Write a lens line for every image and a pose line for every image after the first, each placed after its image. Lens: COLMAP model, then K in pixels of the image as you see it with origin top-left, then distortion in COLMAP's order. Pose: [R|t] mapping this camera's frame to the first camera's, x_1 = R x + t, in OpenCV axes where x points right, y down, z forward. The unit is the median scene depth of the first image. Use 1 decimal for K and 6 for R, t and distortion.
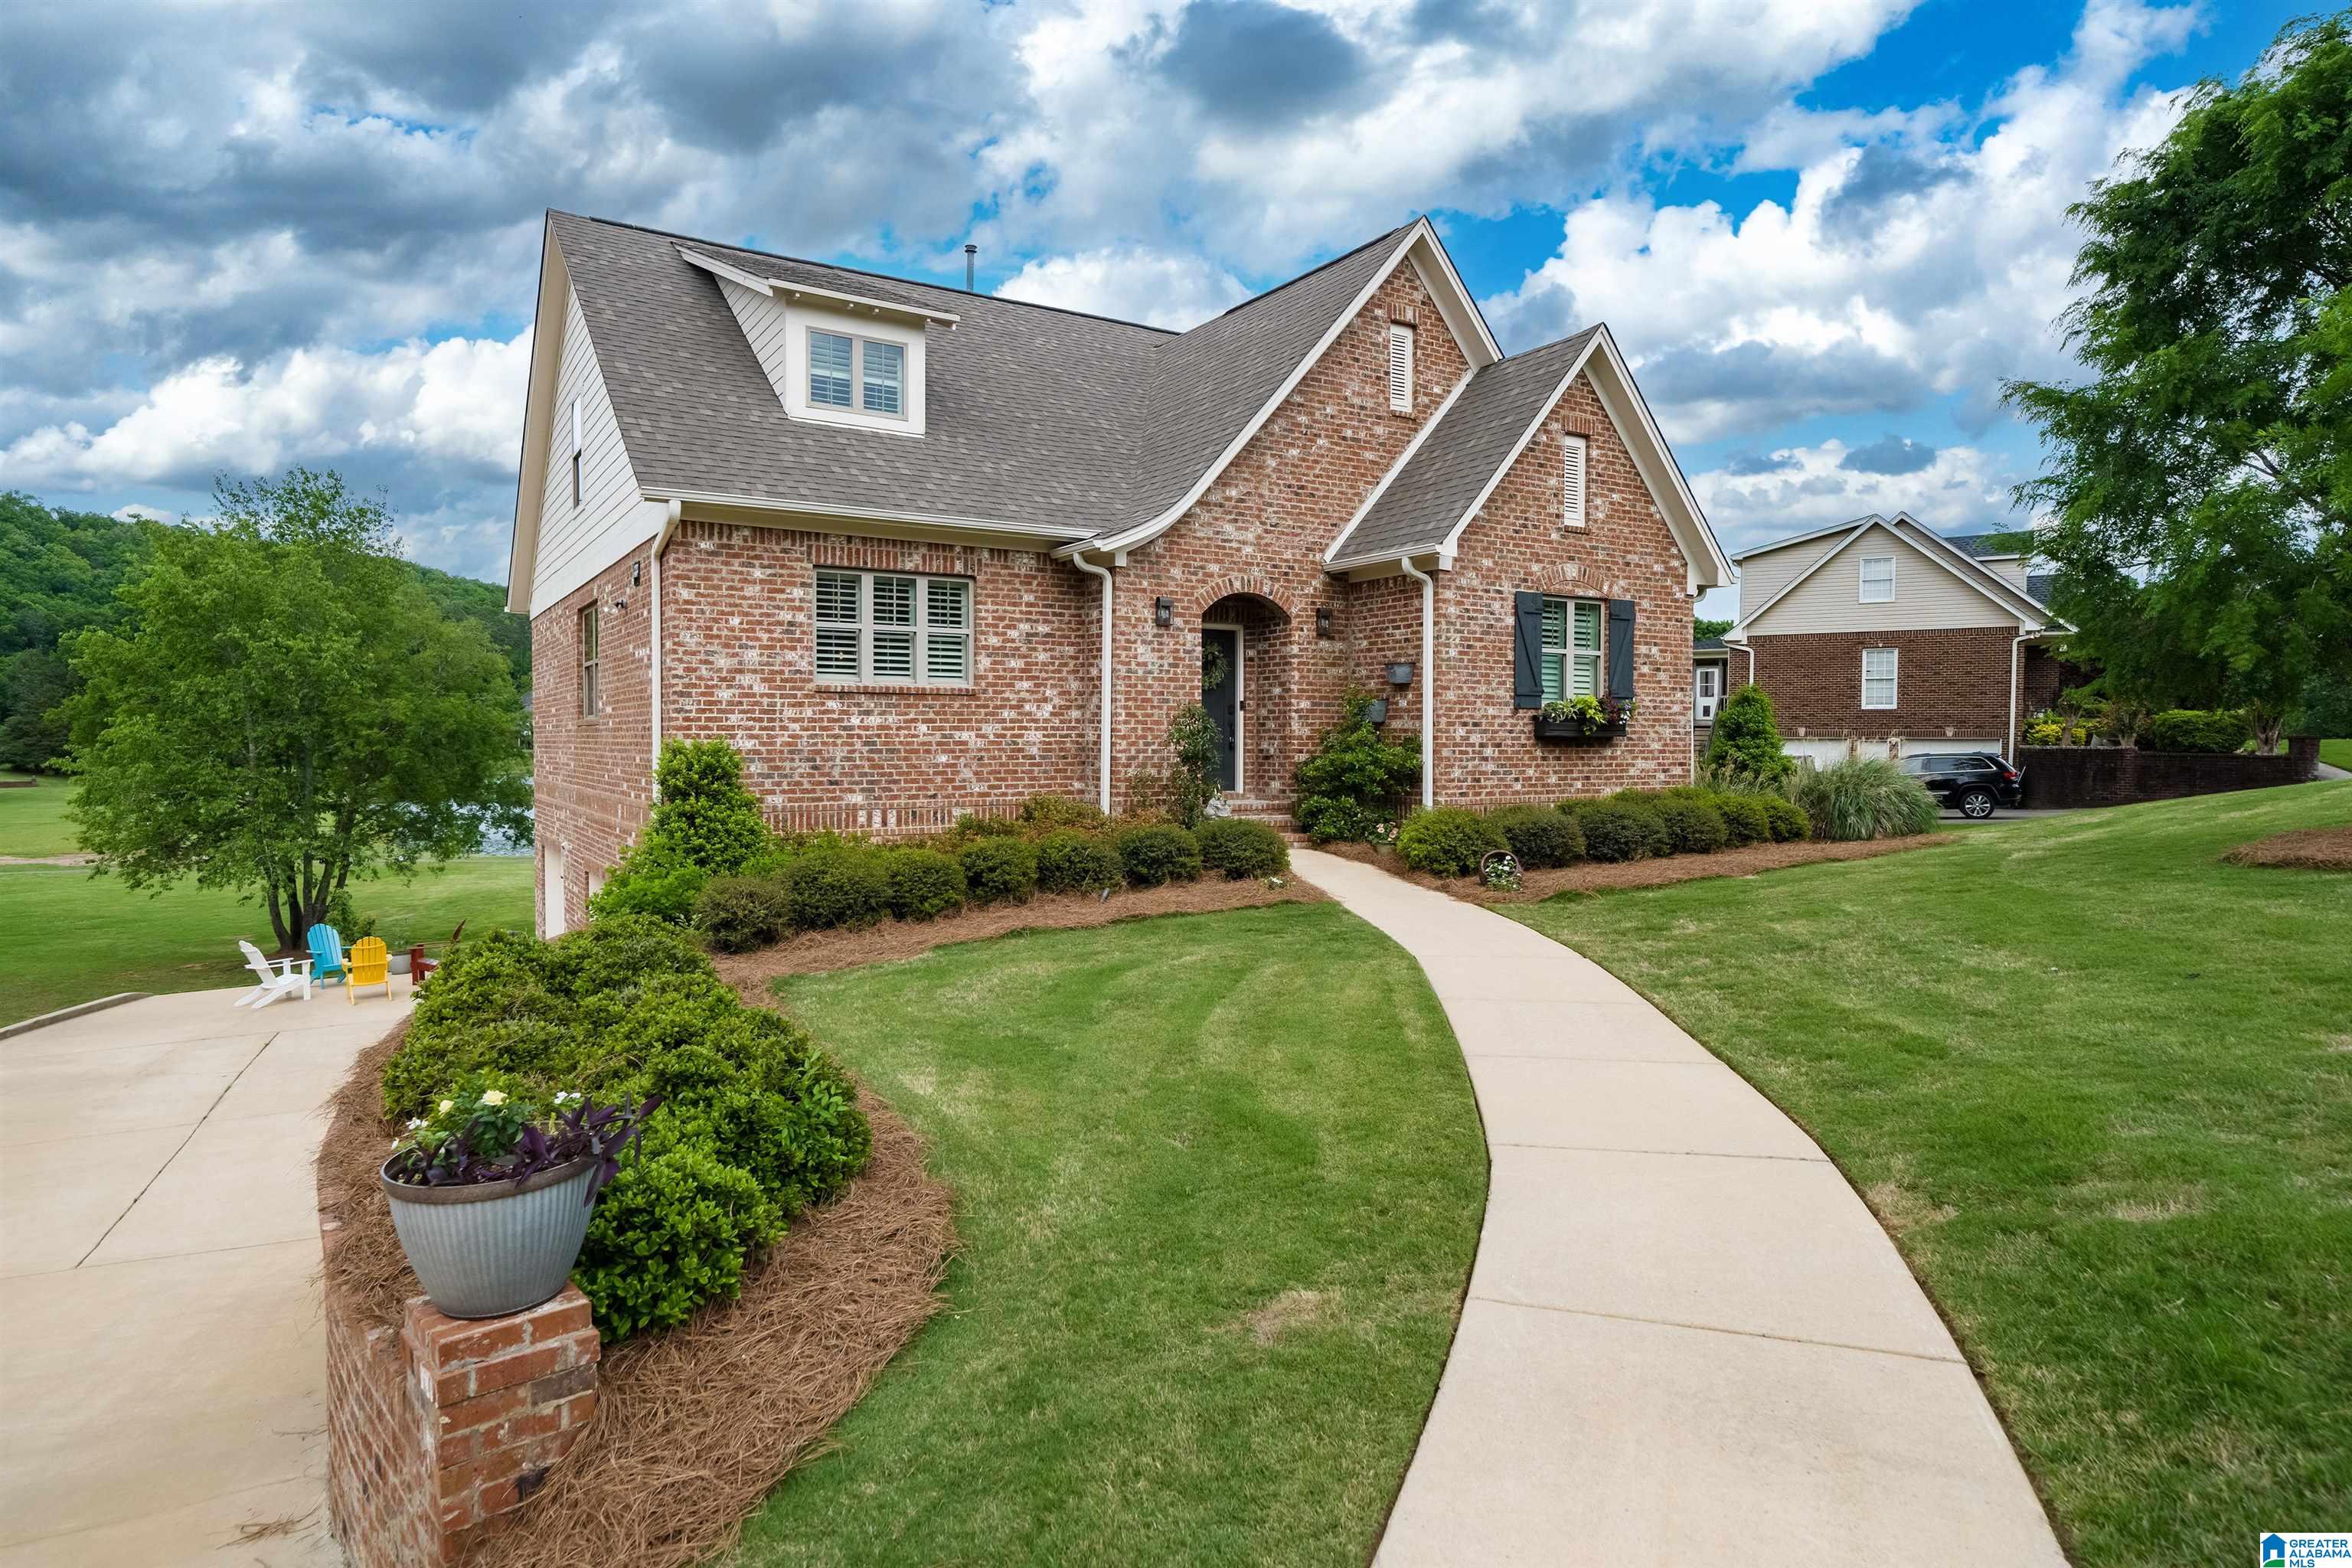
lens RADIAL K [[1283.7, 0, 1172.2], [0, 1283.7, 784.7], [0, 0, 1]] dist [0.000901, 0.000219]
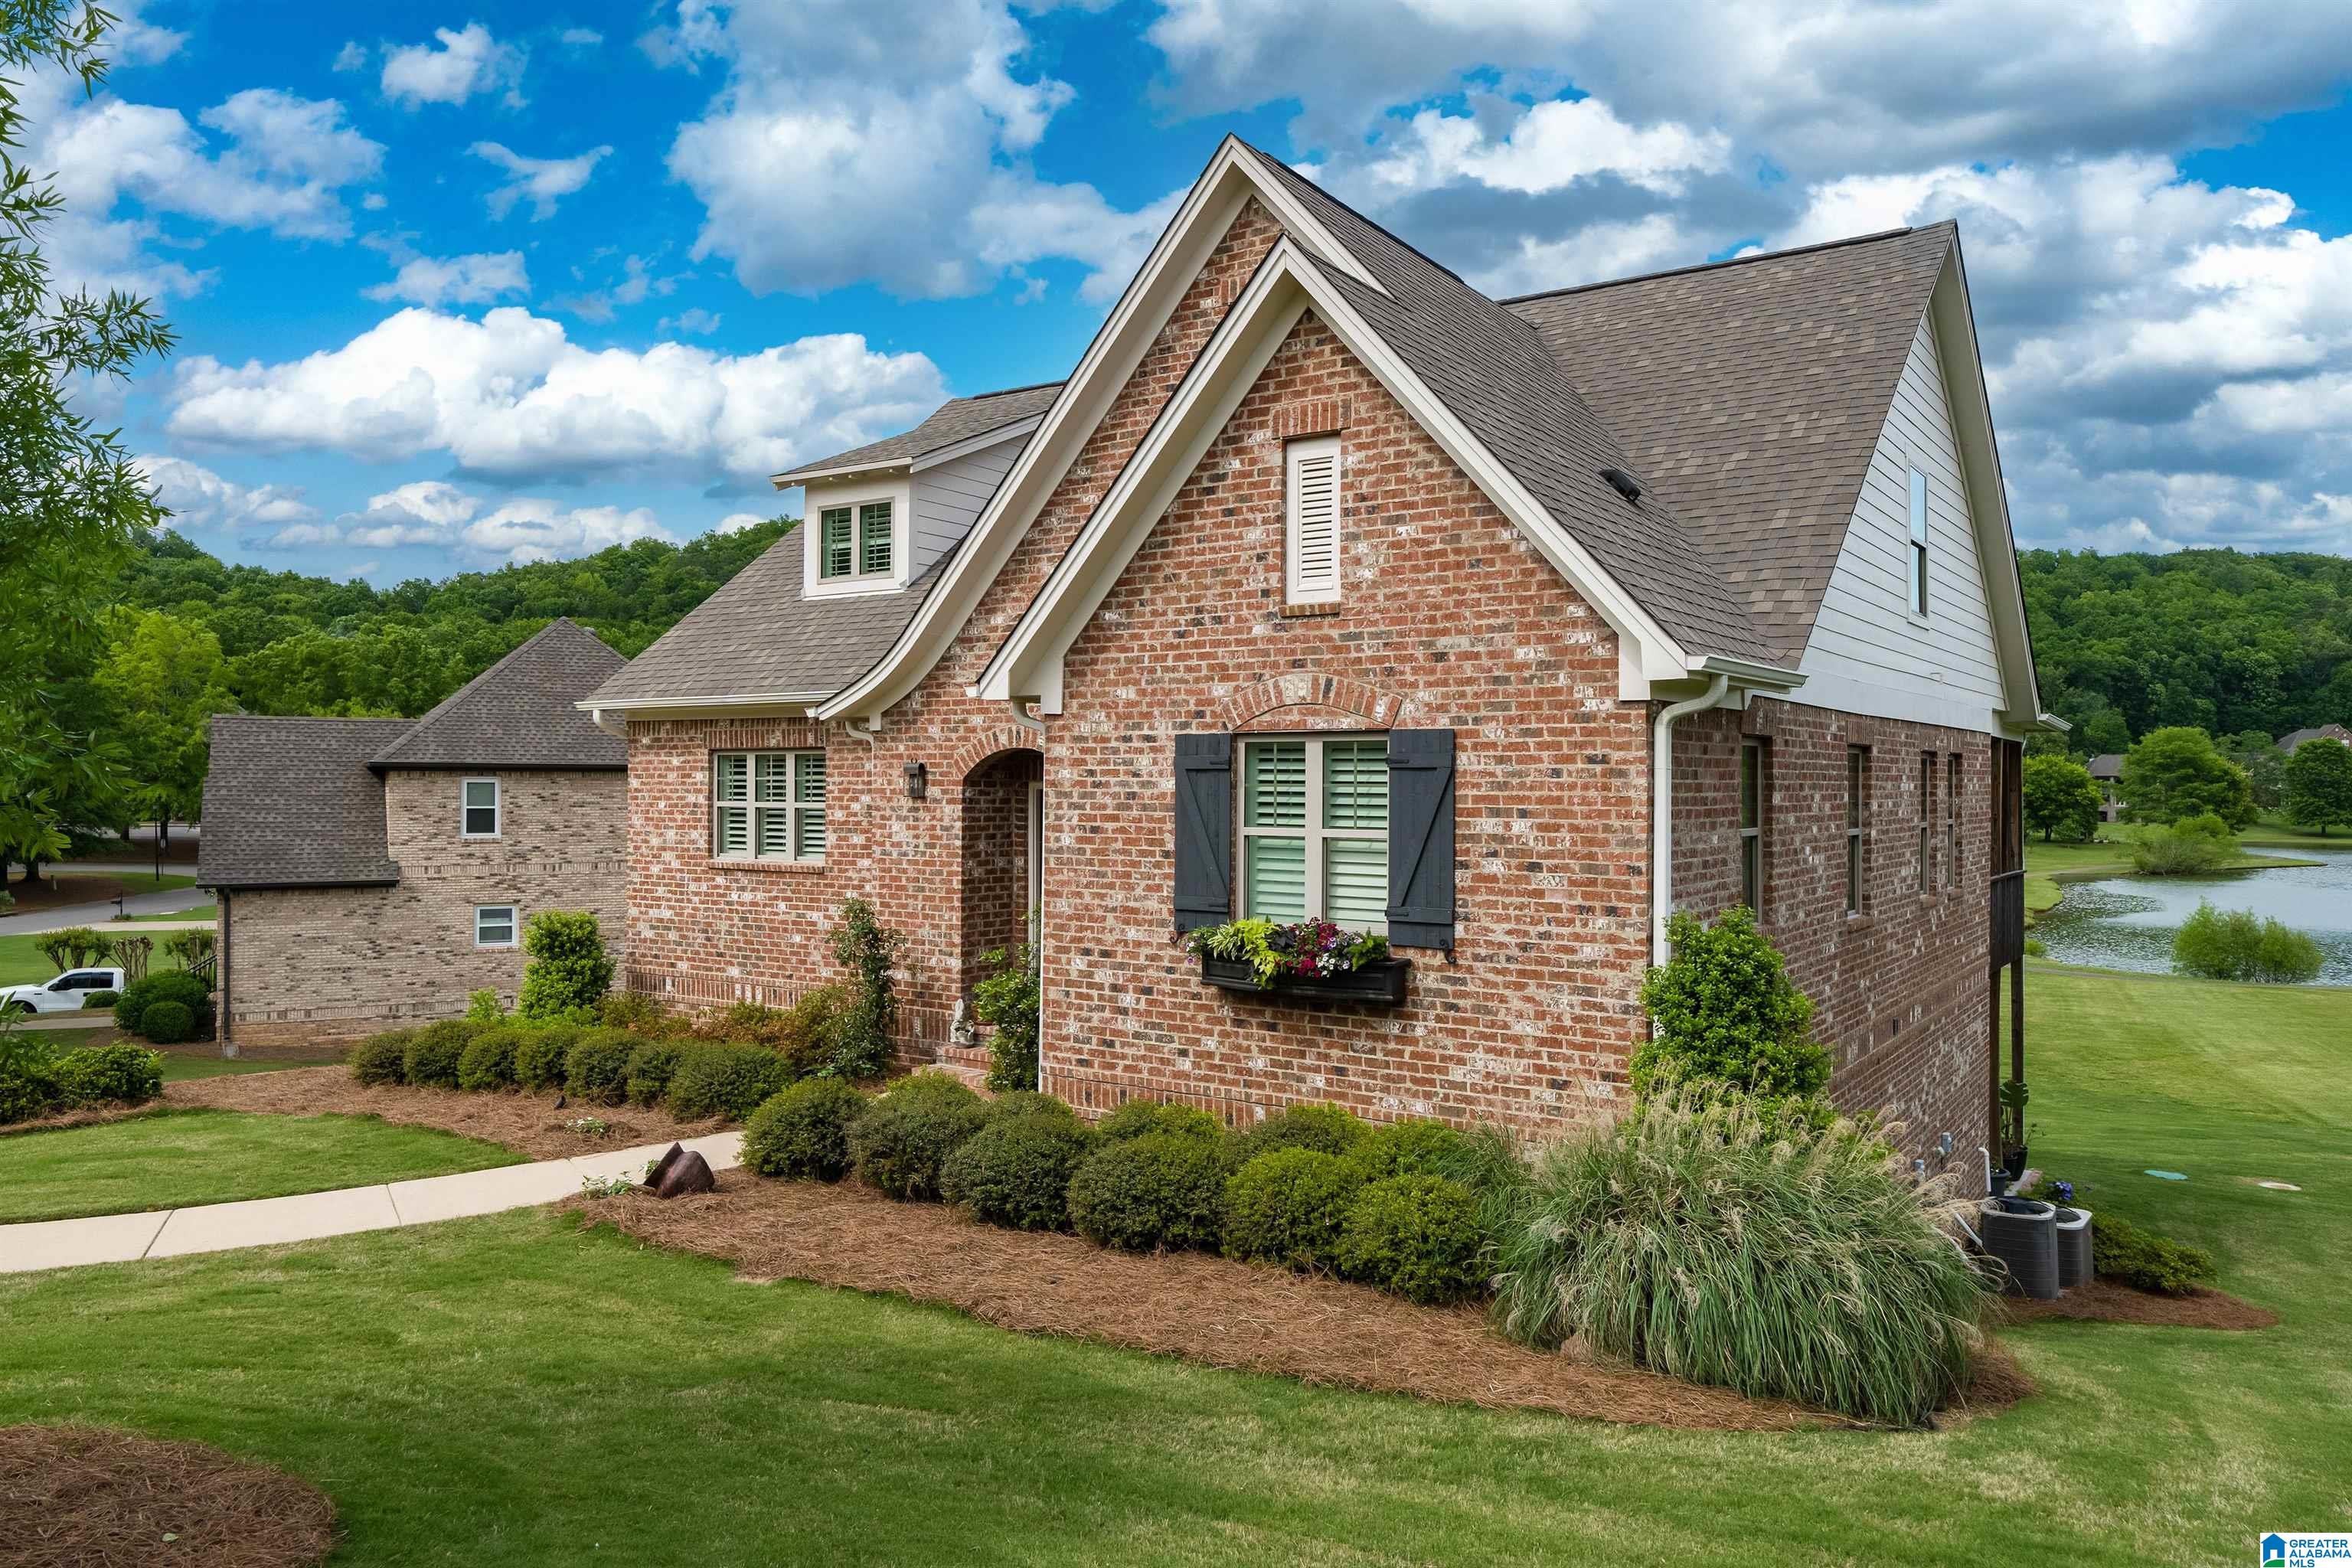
lens RADIAL K [[1617.7, 0, 1168.1], [0, 1617.7, 775.6], [0, 0, 1]] dist [0.004875, 0.004810]
pose [[0.397724, -0.004217, -0.917496, 0.979717], [-0.034839, 0.999199, -0.019695, -0.120158], [0.916844, 0.039798, 0.397258, 0.718941]]
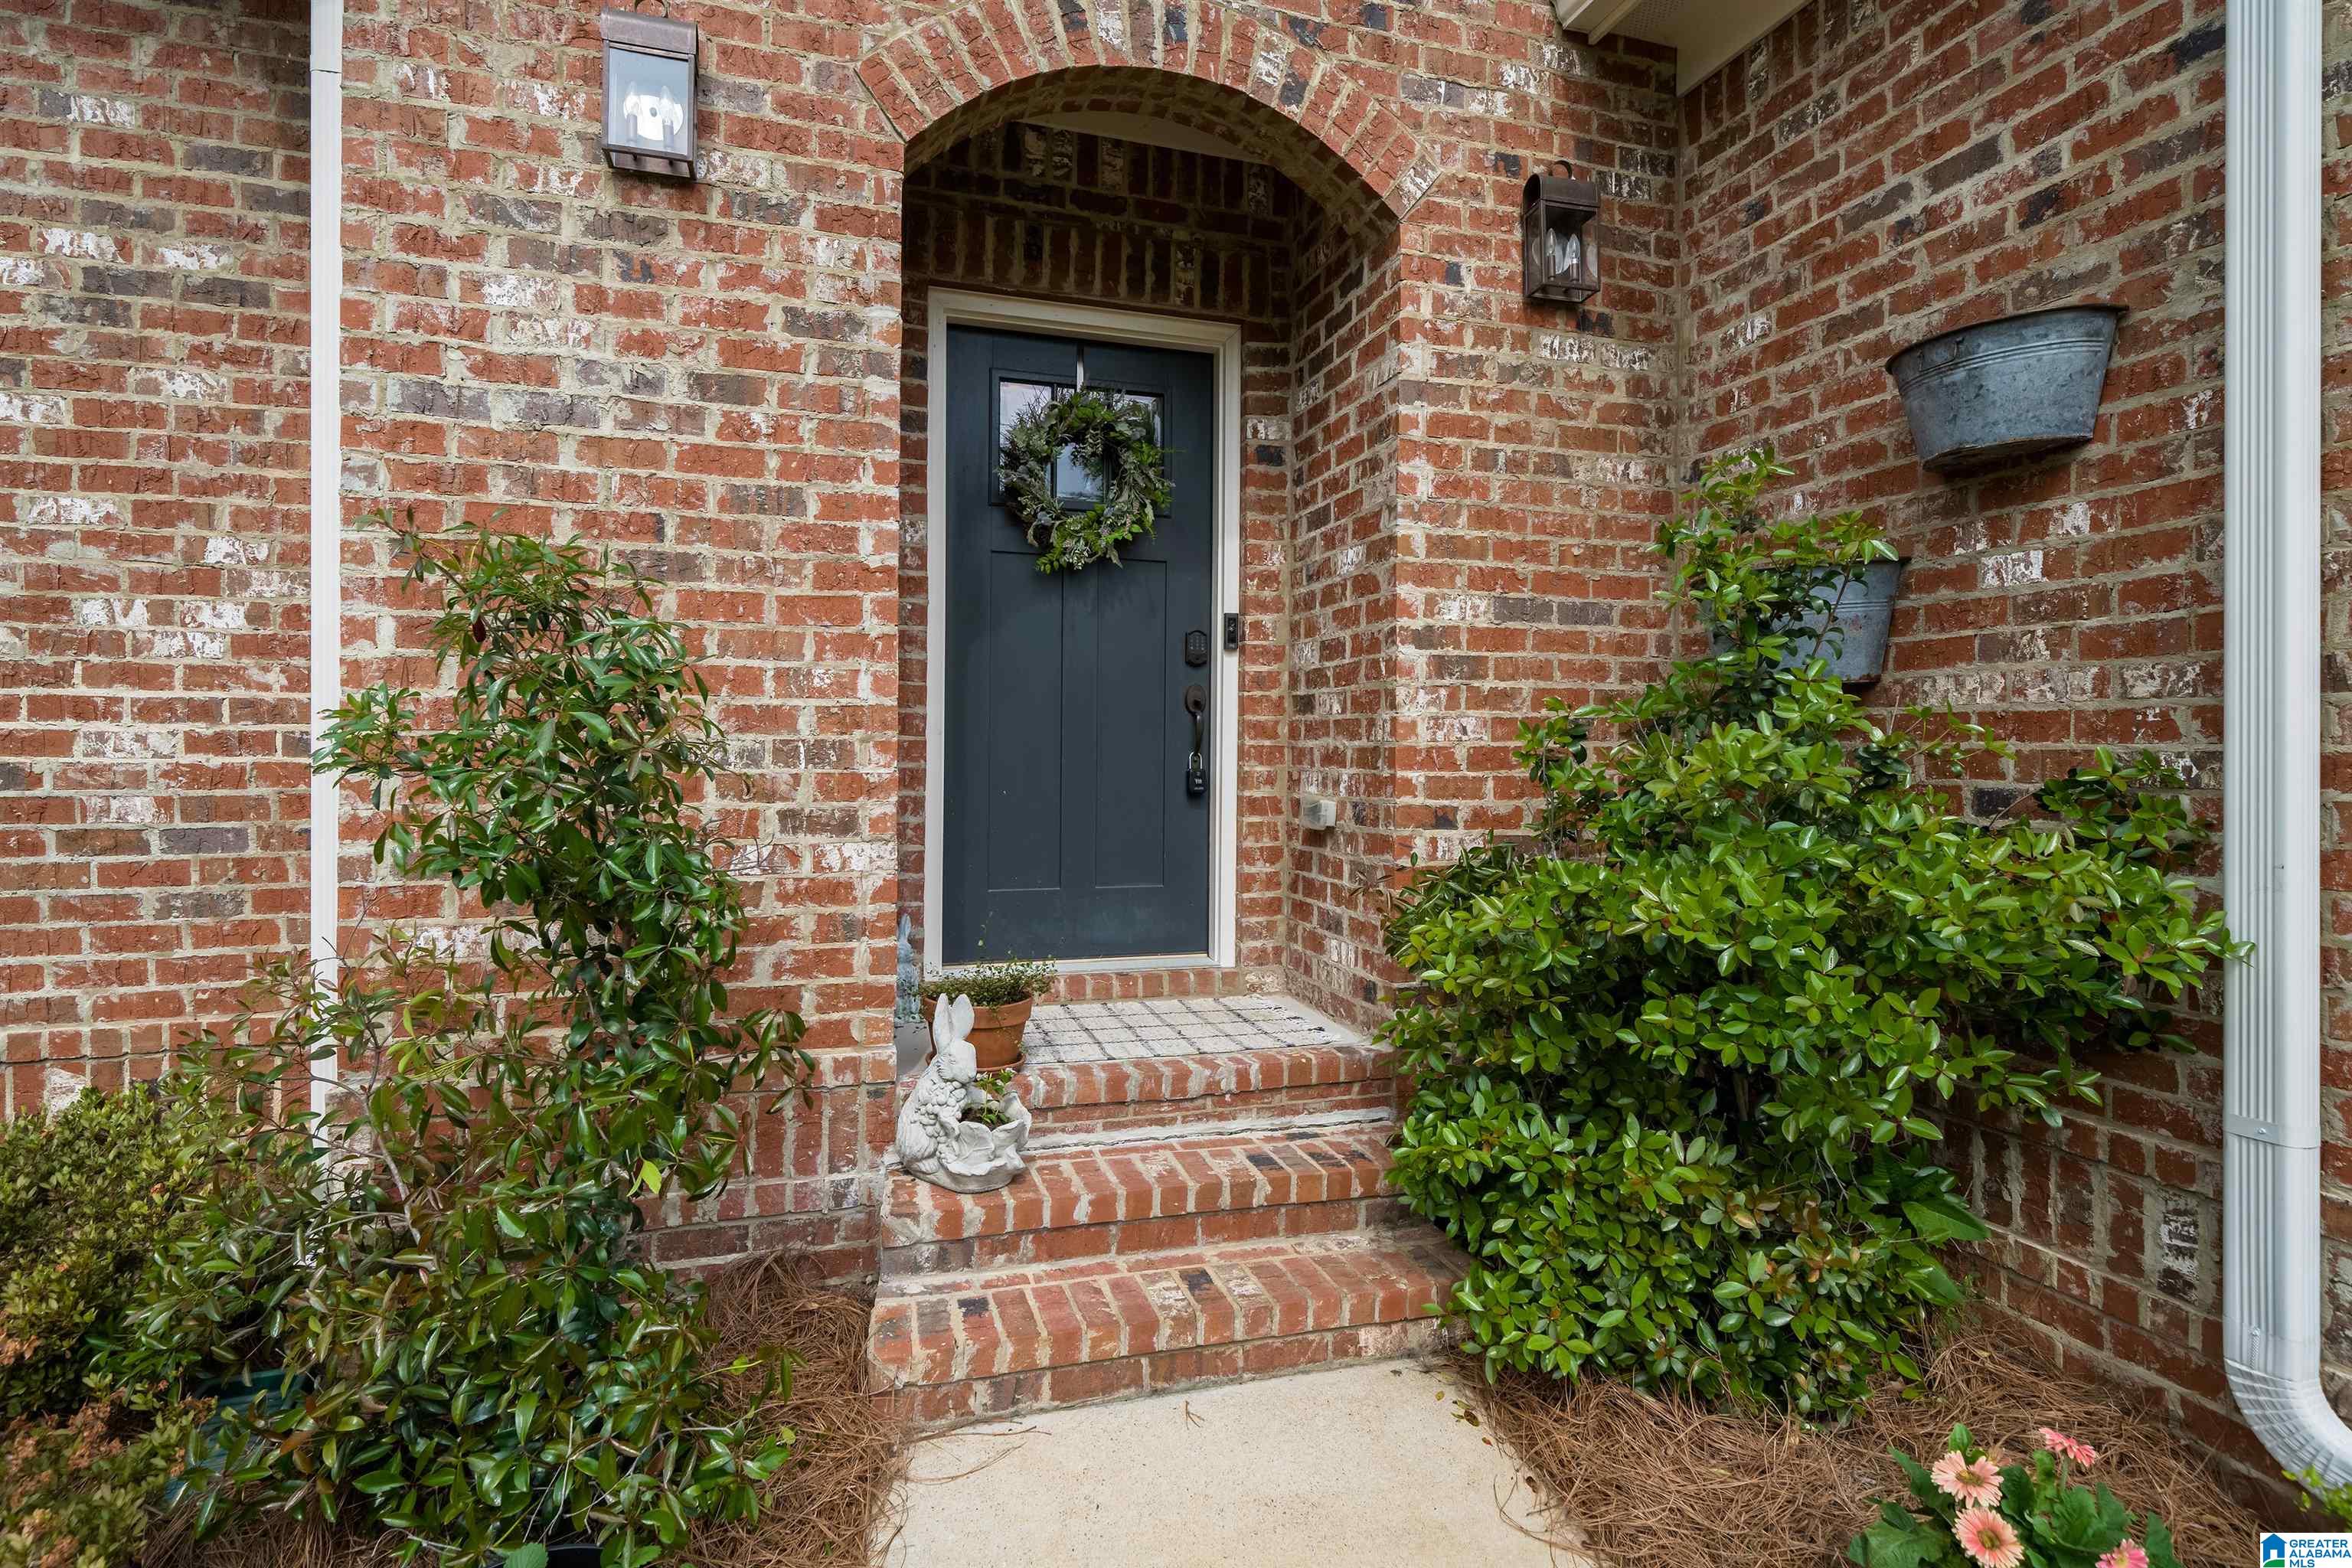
lens RADIAL K [[1158.4, 0, 1165.0], [0, 1158.4, 760.0], [0, 0, 1]] dist [-0.003768, -0.000341]
pose [[0.966248, 0.008739, -0.257467, 0.110412], [-0.015559, 0.999580, -0.024463, -0.032230], [0.257145, 0.027643, 0.965977, 0.833845]]
